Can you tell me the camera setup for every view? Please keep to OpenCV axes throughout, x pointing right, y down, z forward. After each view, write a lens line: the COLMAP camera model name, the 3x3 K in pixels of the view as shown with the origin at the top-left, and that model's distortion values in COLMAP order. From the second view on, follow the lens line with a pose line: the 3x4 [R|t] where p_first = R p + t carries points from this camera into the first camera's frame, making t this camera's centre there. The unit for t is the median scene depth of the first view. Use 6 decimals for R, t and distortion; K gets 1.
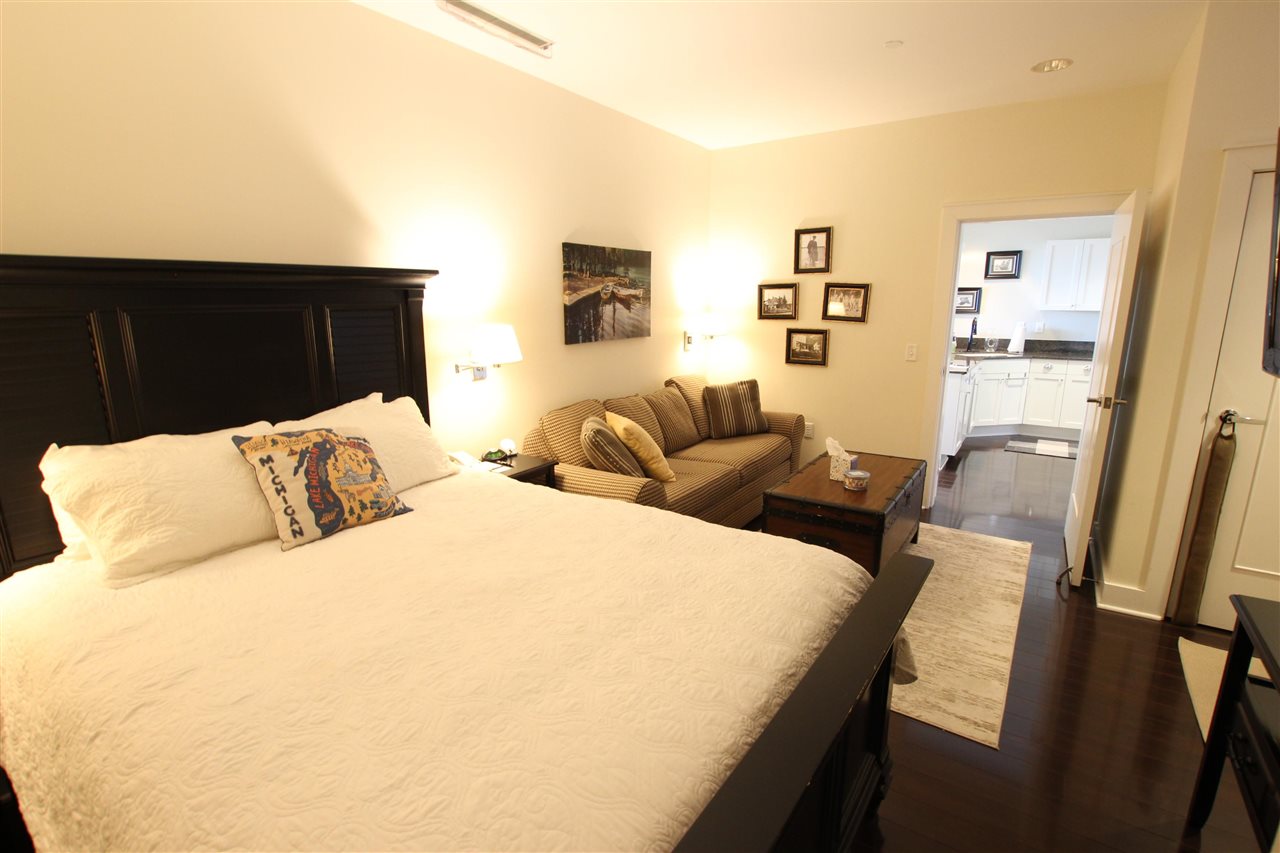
lens RADIAL K [[596.2, 0, 636.4], [0, 596.2, 429.0], [0, 0, 1]] dist [-0.032723, 0.004920]
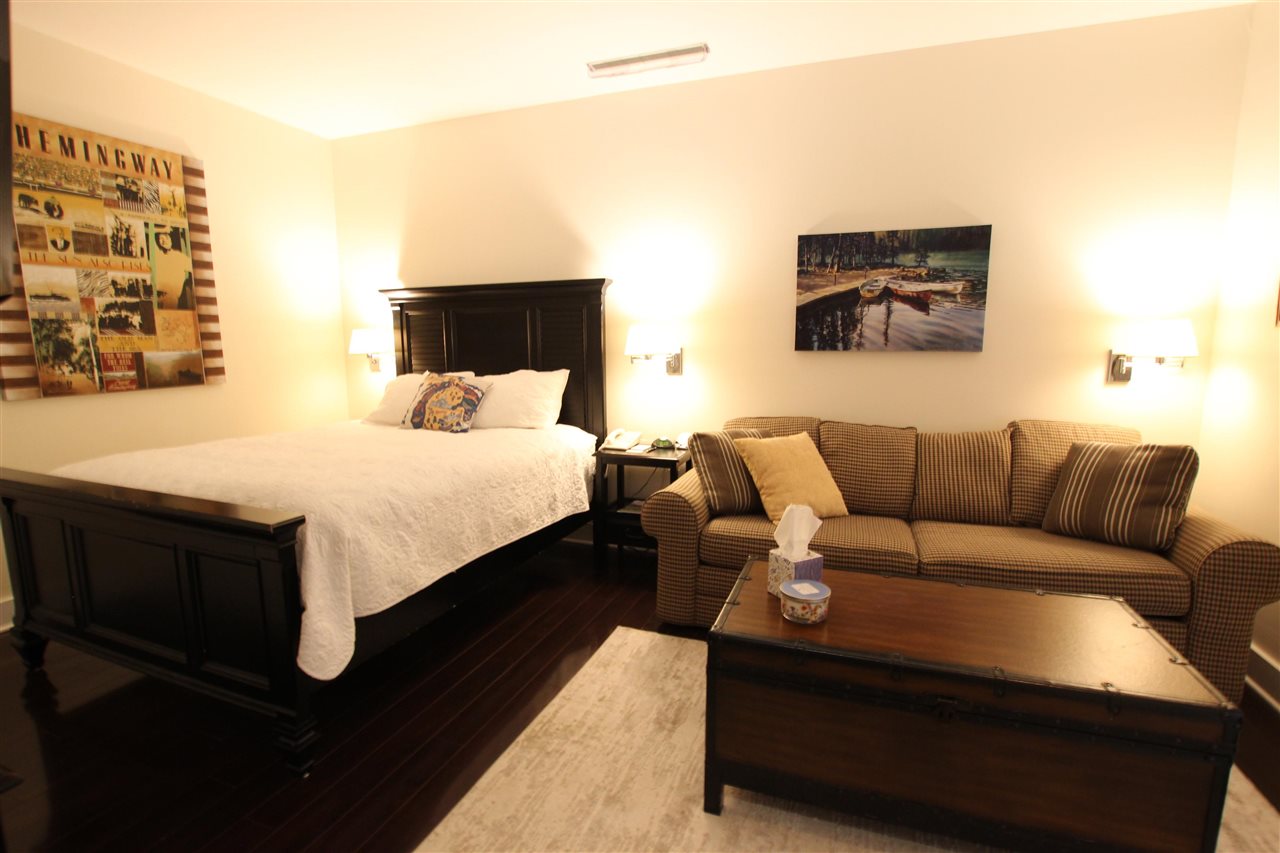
lens RADIAL K [[596.2, 0, 635.1], [0, 596.2, 427.5], [0, 0, 1]] dist [-0.032723, 0.004920]
pose [[0.257772, 0.139988, -0.956011, 0.649988], [-0.206574, 0.974555, 0.087004, -0.056685], [0.943865, 0.175060, 0.280131, 0.528951]]
